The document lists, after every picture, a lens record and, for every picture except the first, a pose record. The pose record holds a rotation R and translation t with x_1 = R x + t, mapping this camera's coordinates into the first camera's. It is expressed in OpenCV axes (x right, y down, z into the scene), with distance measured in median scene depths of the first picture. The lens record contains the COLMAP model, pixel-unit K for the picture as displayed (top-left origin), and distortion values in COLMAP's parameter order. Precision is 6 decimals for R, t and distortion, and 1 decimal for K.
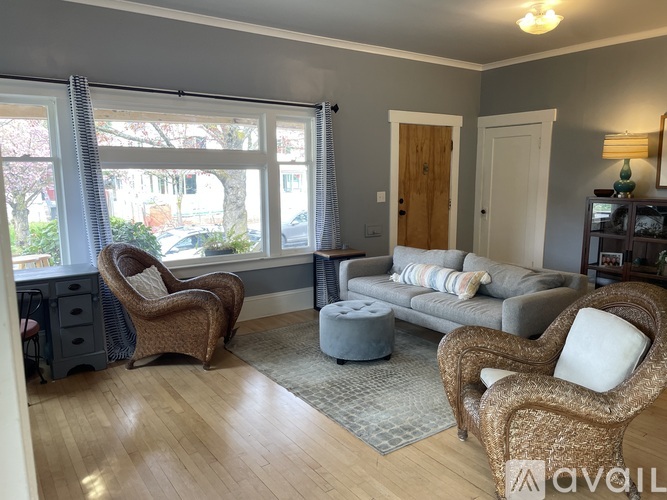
lens RADIAL K [[512.5, 0, 330.8], [0, 512.5, 265.2], [0, 0, 1]] dist [0.306351, -0.000005]
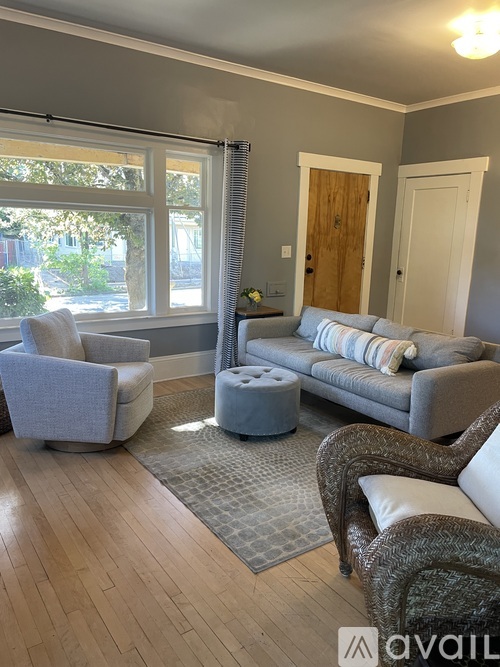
lens RADIAL K [[512.5, 0, 250.0], [0, 512.5, 333.5], [0, 0, 1]] dist [0.306351, -0.000005]
pose [[0.999323, 0.036718, -0.002396, 0.043306], [-0.036661, 0.999117, 0.020518, -0.007939], [0.003147, -0.020417, 0.999787, 0.110607]]
